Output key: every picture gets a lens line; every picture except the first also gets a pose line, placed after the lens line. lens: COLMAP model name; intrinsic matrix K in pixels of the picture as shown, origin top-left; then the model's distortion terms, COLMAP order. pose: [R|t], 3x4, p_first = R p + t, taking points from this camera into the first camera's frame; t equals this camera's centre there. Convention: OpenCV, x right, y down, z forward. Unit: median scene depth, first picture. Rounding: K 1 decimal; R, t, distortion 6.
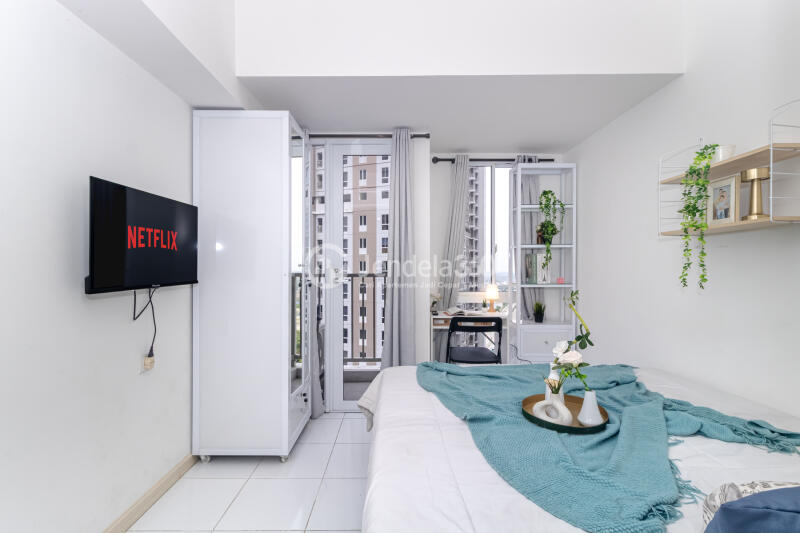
lens RADIAL K [[372.8, 0, 397.4], [0, 372.8, 268.5], [0, 0, 1]] dist [-0.002764, -0.000628]
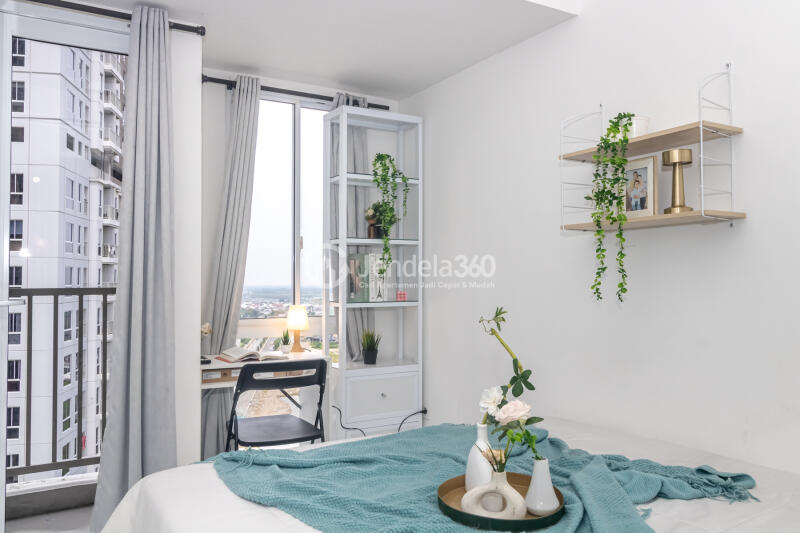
lens RADIAL K [[628.8, 0, 400.9], [0, 628.8, 263.2], [0, 0, 1]] dist [-0.003379, -0.015382]
pose [[0.863206, 0.012378, 0.504701, -0.201503], [0.001804, 0.999617, -0.027602, 0.010365], [-0.504849, 0.024736, 0.862853, 0.125705]]
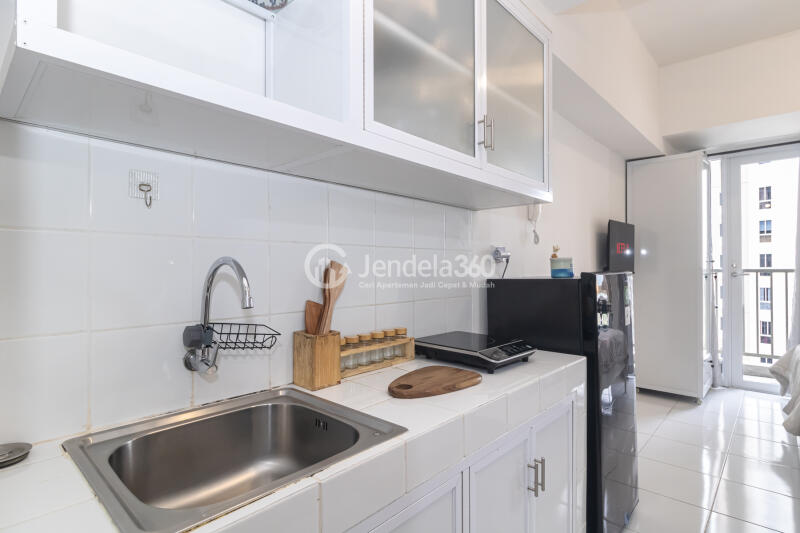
lens RADIAL K [[424.3, 0, 399.5], [0, 424.3, 269.1], [0, 0, 1]] dist [0.002040, 0.000506]
pose [[0.739386, 0.001317, -0.673280, -0.063081], [0.004555, 0.999965, 0.006959, -0.001329], [0.673266, -0.008213, 0.739355, -0.915496]]
